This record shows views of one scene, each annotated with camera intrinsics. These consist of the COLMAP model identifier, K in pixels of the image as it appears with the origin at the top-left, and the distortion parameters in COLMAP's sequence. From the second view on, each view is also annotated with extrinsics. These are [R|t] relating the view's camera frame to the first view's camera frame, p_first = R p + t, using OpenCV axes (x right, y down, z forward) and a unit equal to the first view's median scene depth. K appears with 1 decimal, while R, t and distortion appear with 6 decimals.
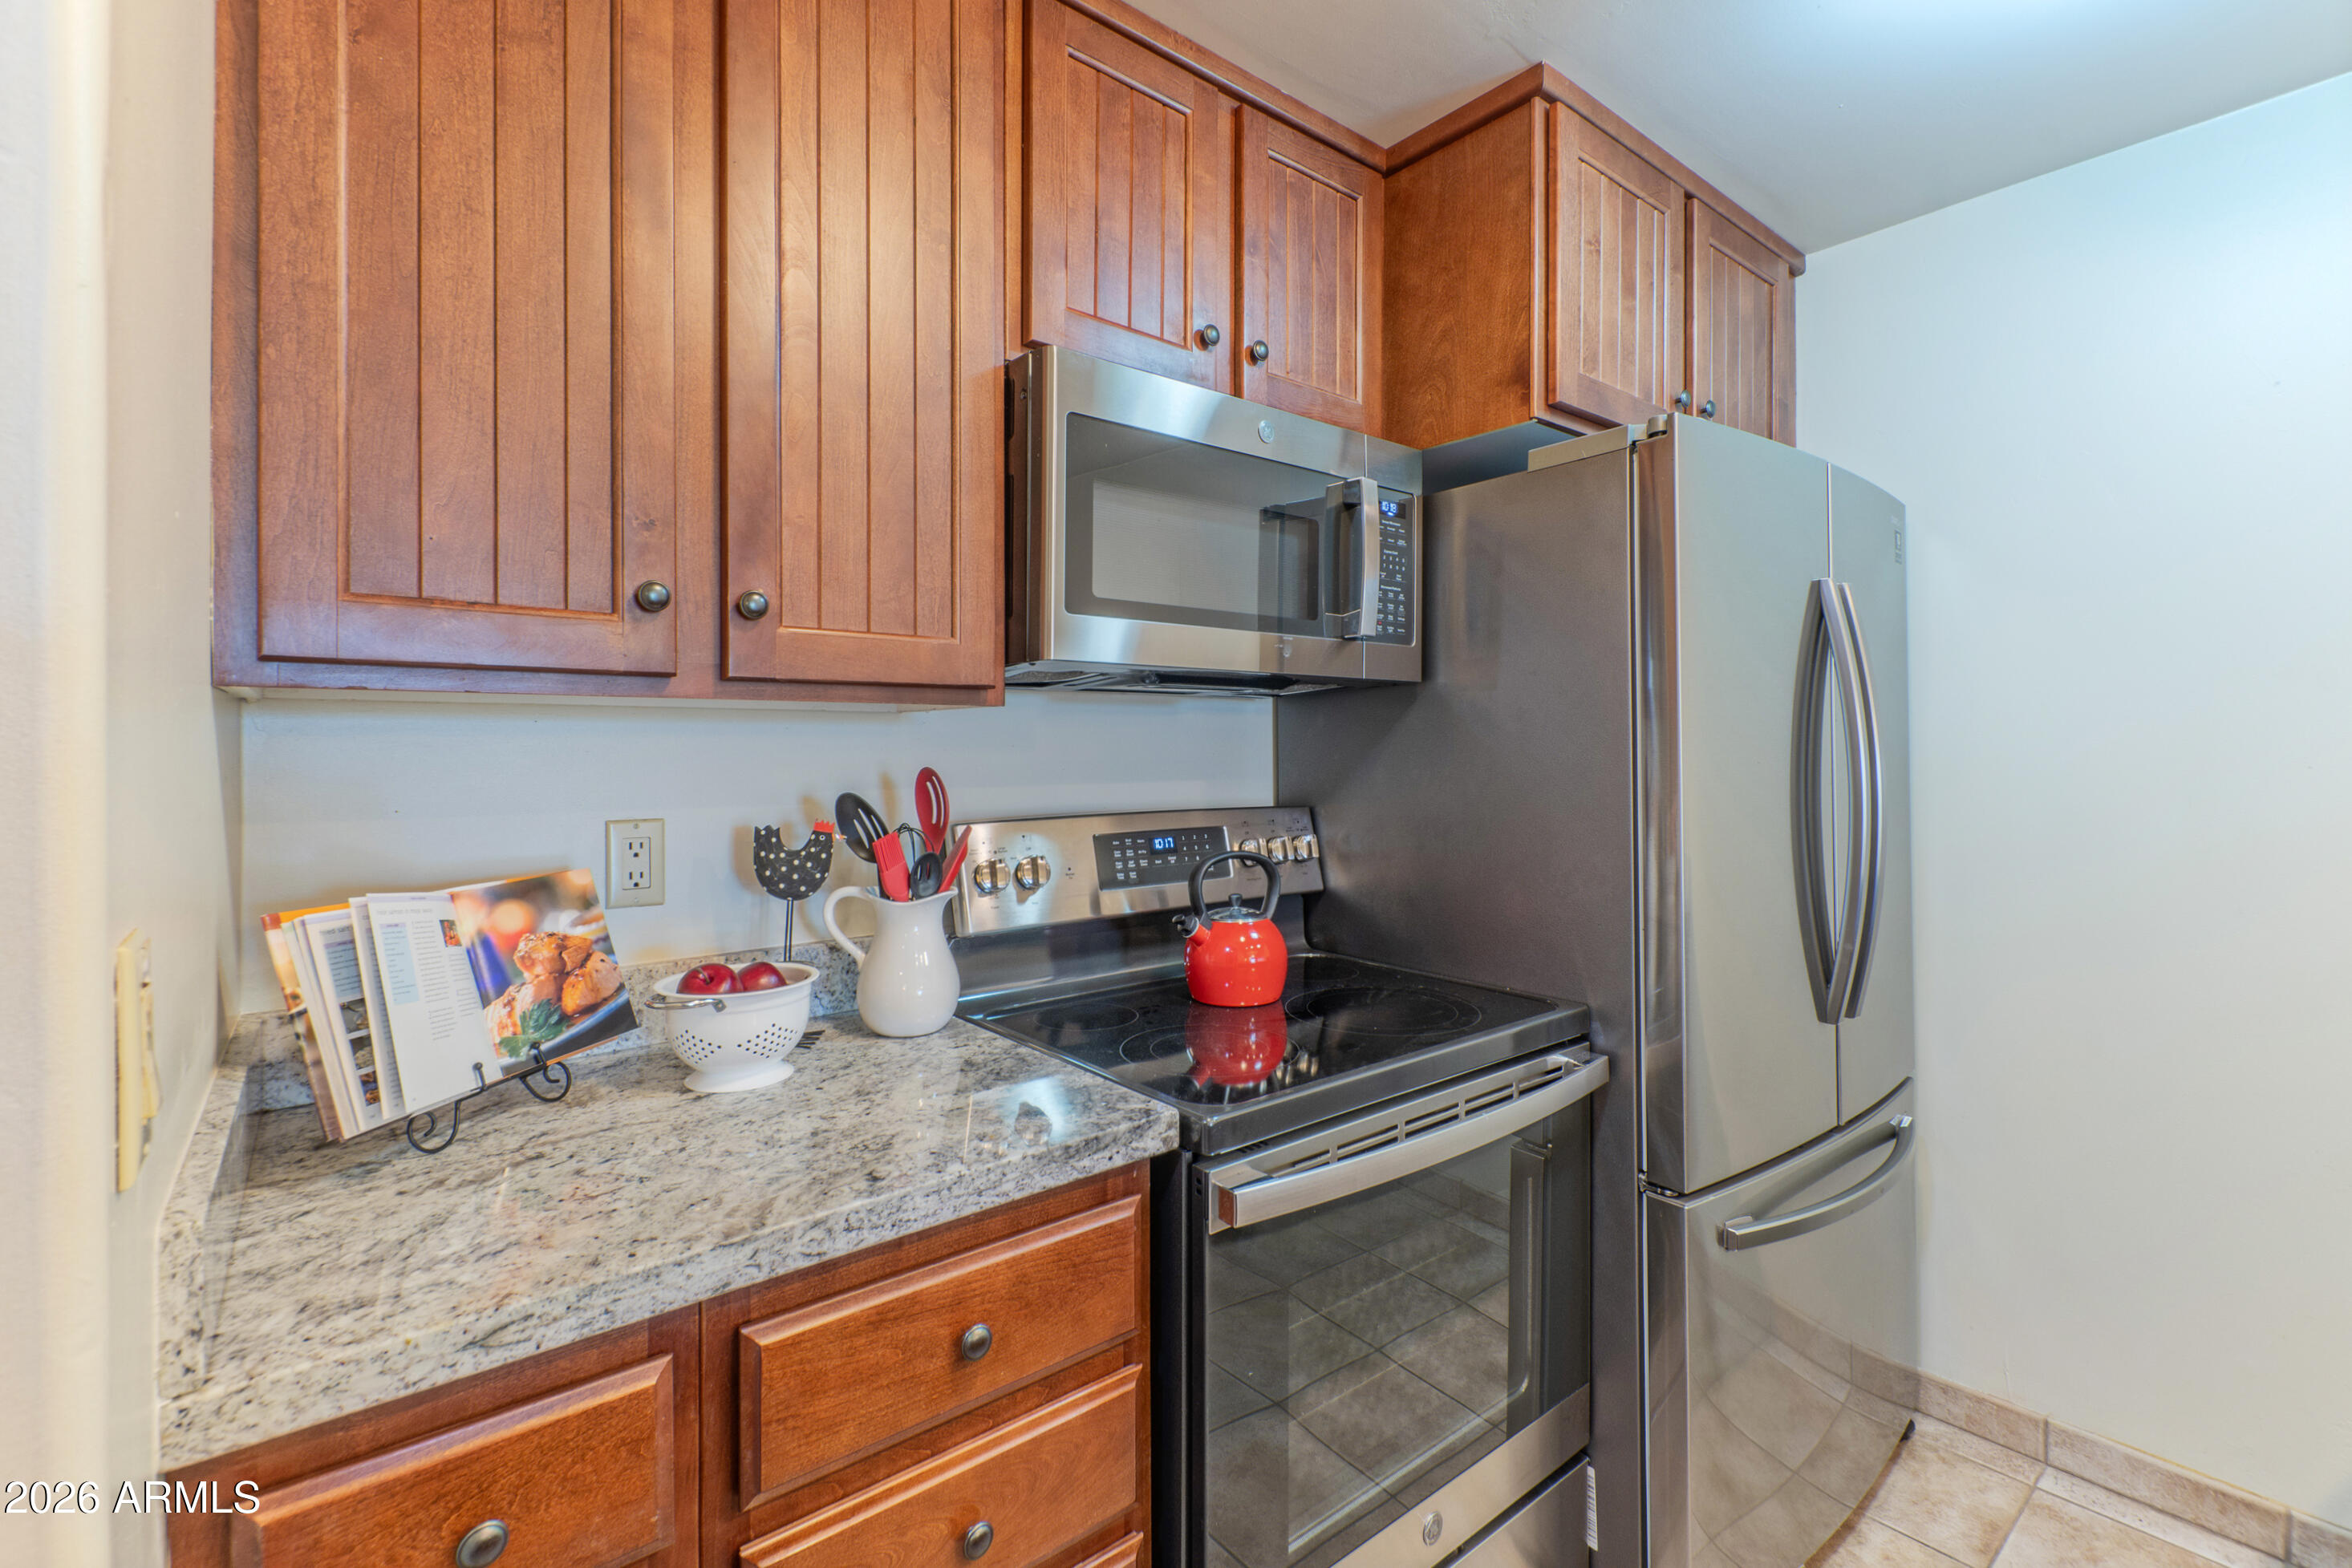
lens RADIAL K [[1044.8, 0, 1180.4], [0, 1044.8, 745.4], [0, 0, 1]] dist [0.006487, -0.002019]
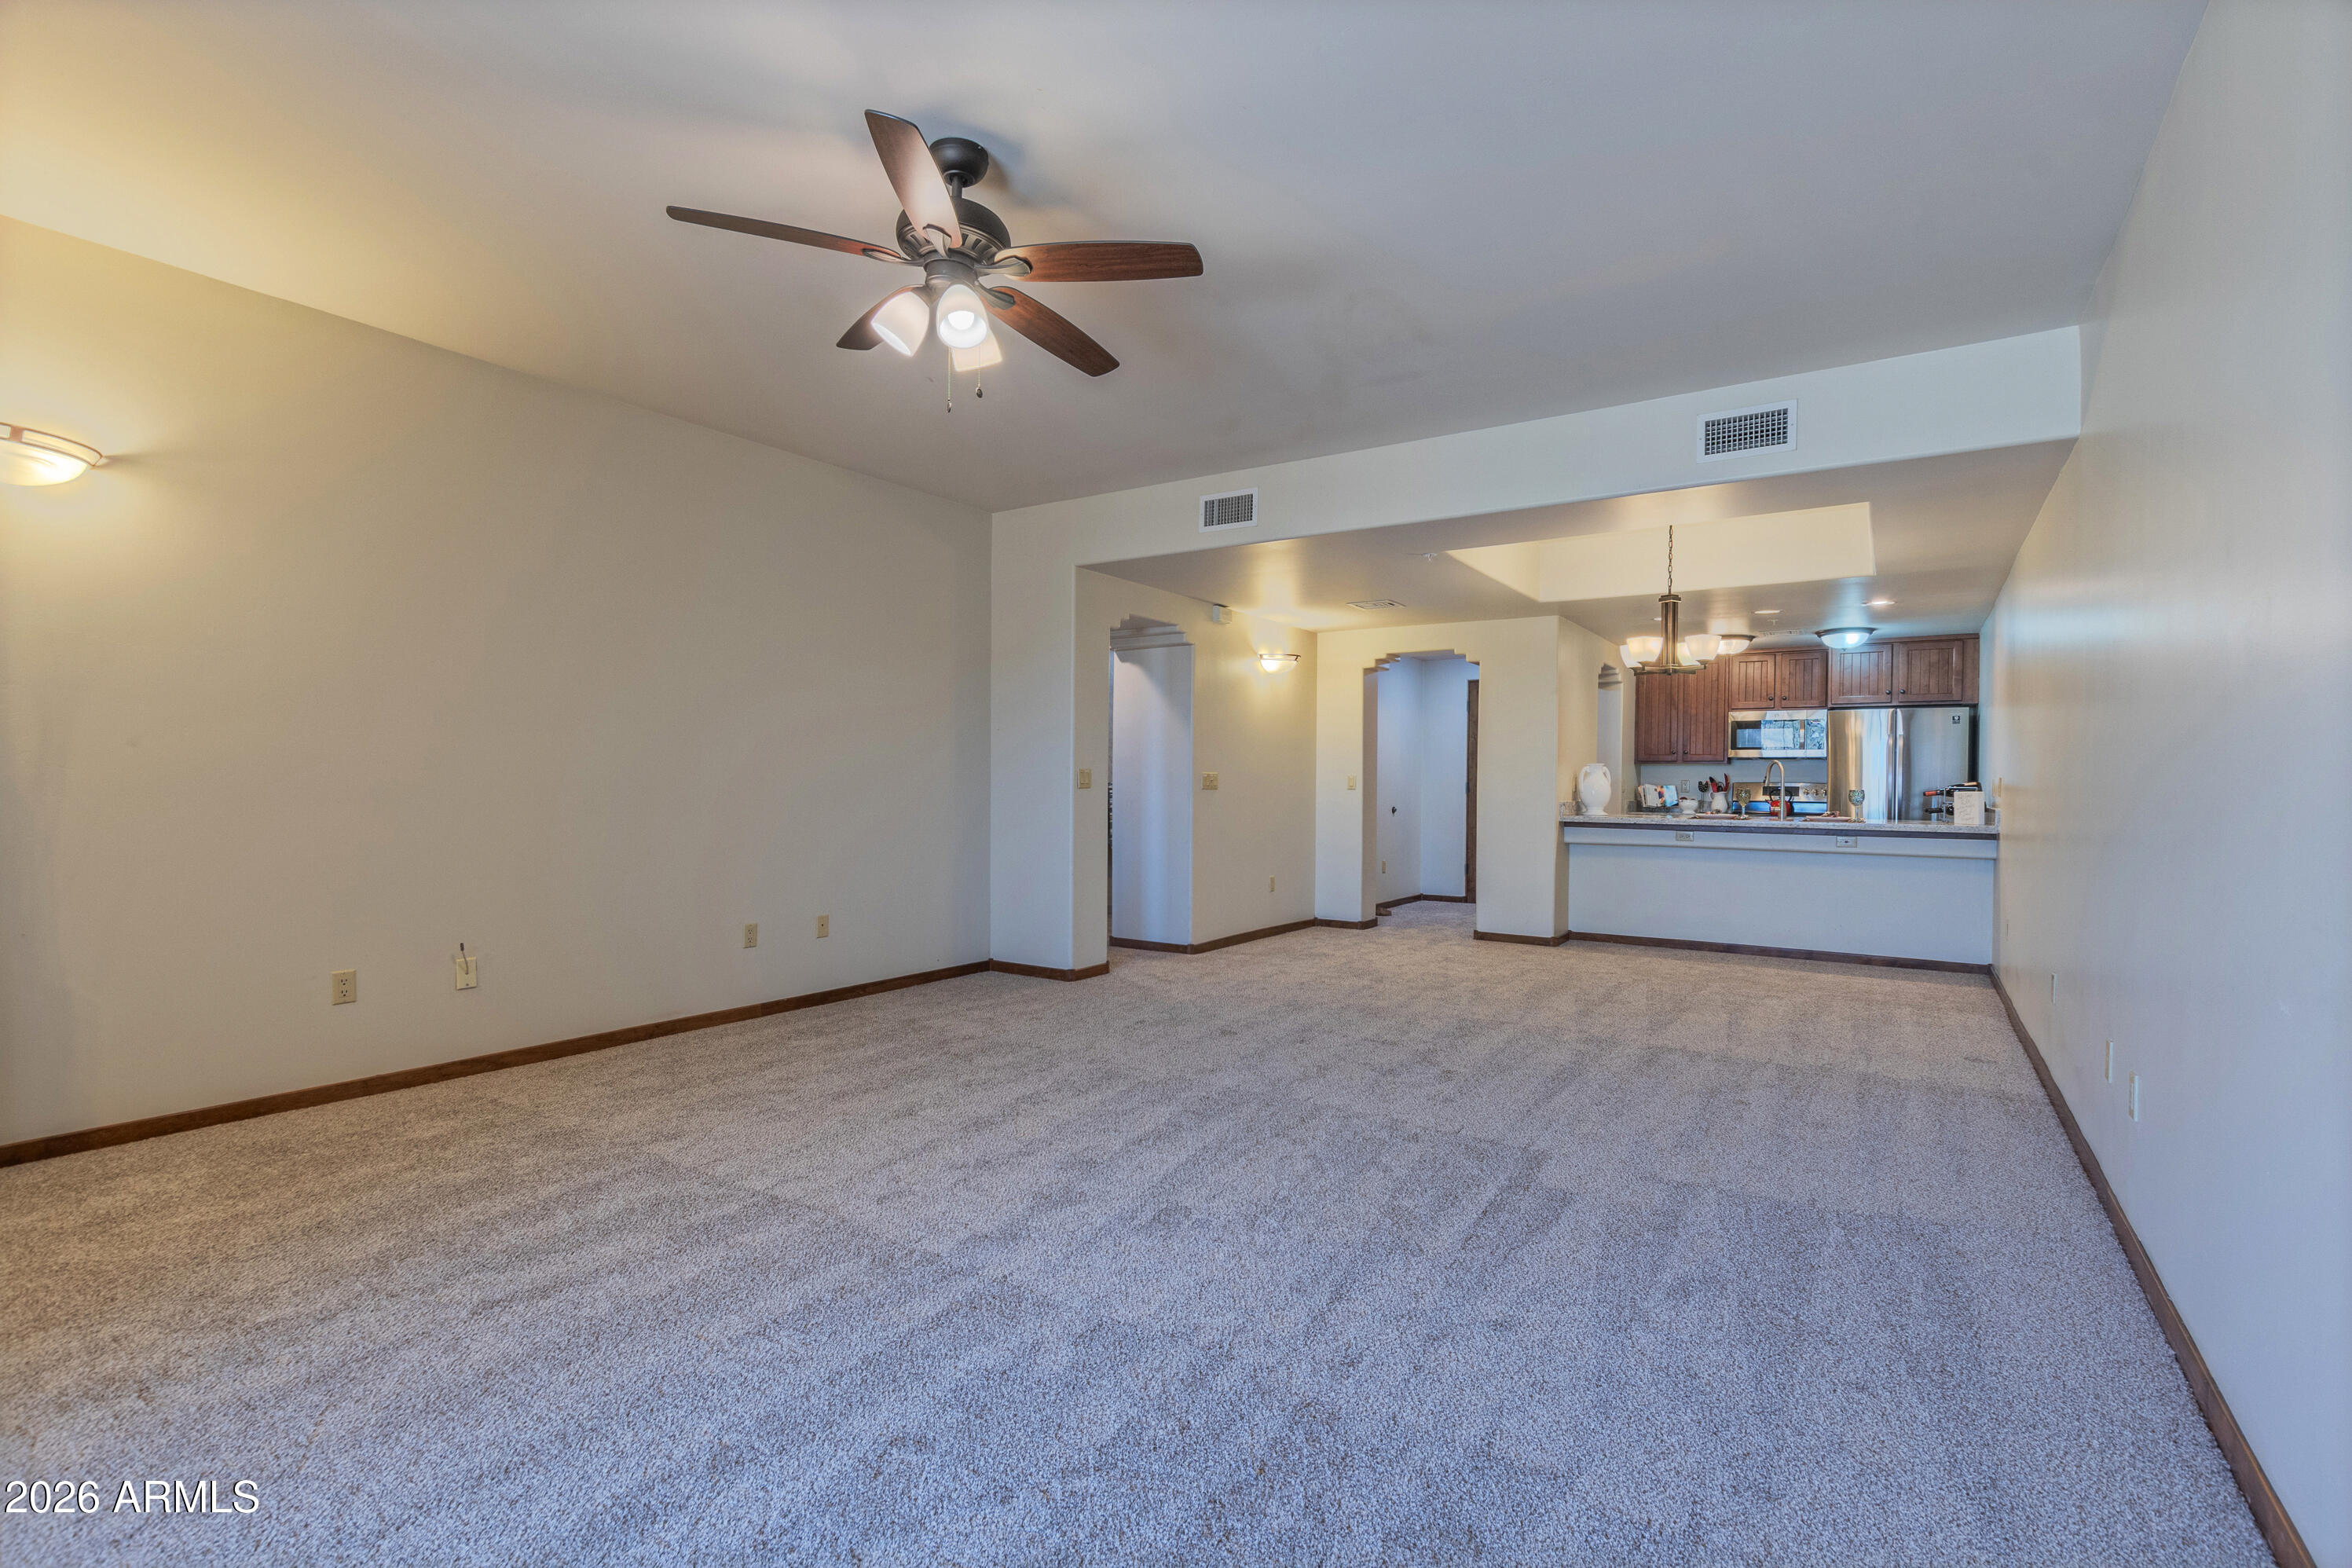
lens RADIAL K [[1097.6, 0, 1154.4], [0, 1097.6, 786.2], [0, 0, 1]] dist [-0.000332, -0.000470]
pose [[0.290424, 0.009952, -0.956846, 5.483845], [-0.009723, 0.999925, 0.007449, 0.090747], [0.956849, 0.007140, 0.290499, -4.545084]]
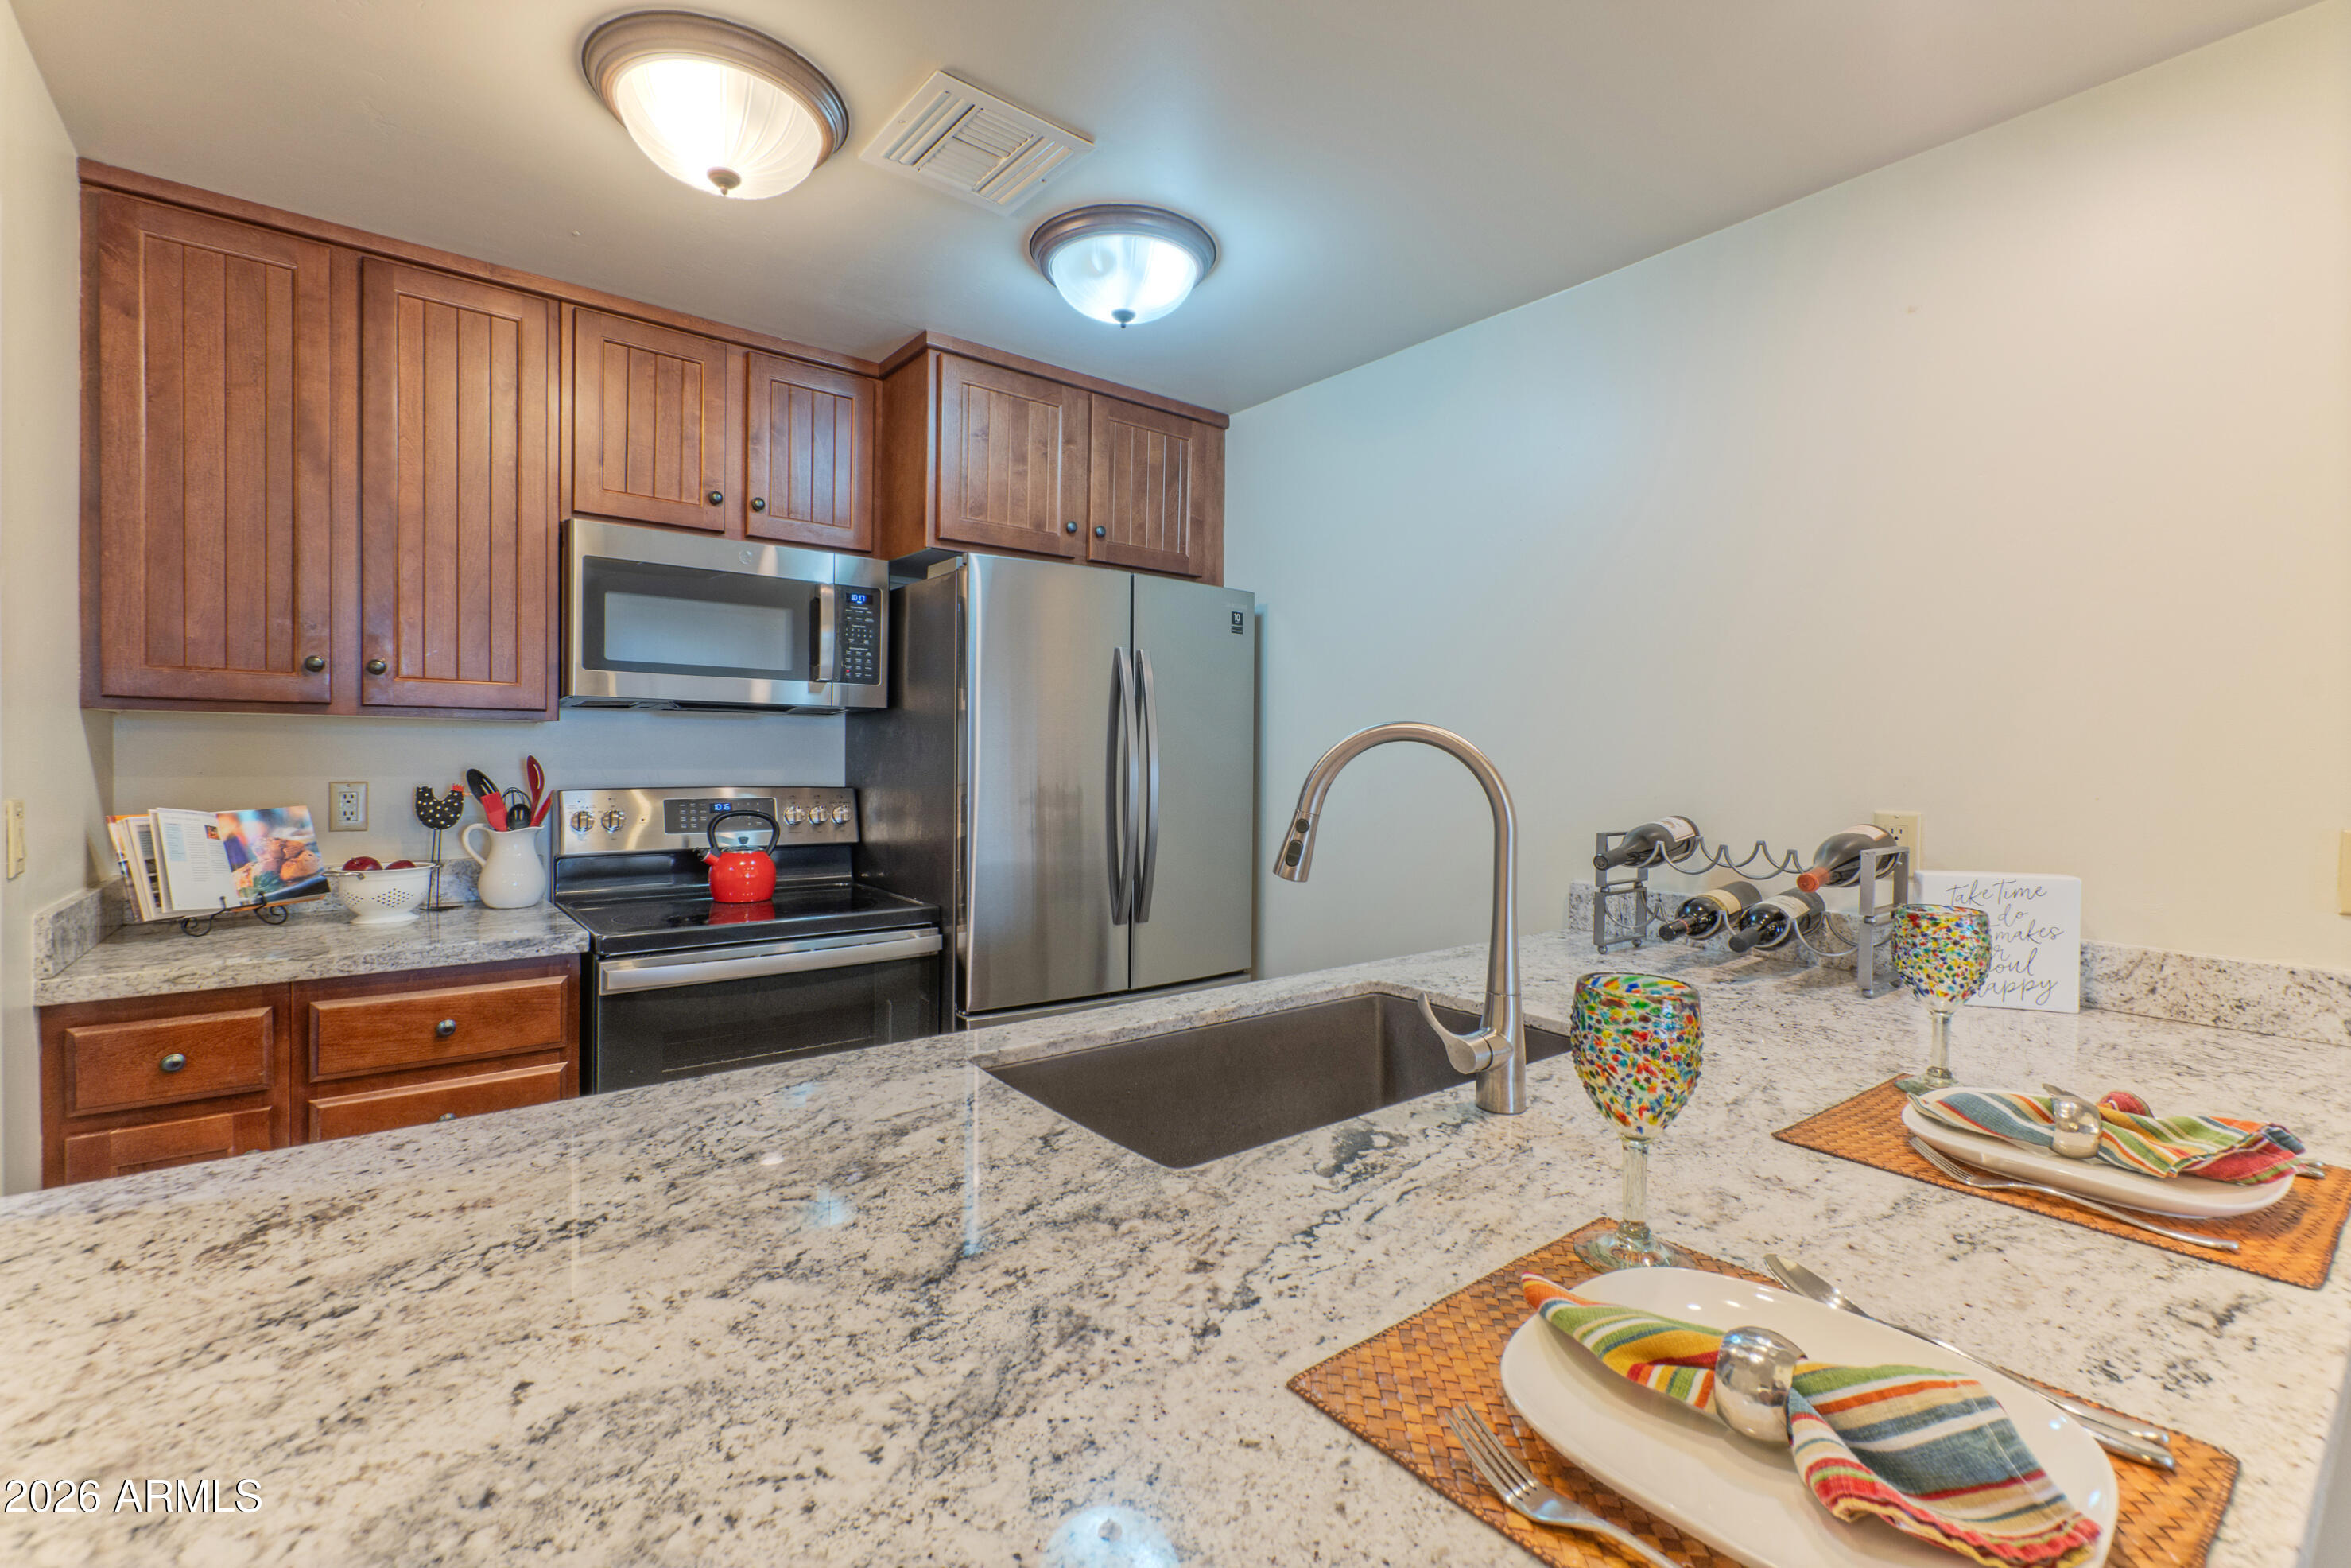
lens RADIAL K [[1044.5, 0, 1177.9], [0, 1044.5, 768.9], [0, 0, 1]] dist [0.006487, -0.002019]
pose [[0.999771, 0.016425, -0.013728, 0.893474], [-0.016187, 0.999720, 0.017247, -0.003970], [0.014008, -0.017020, 0.999757, -0.737561]]
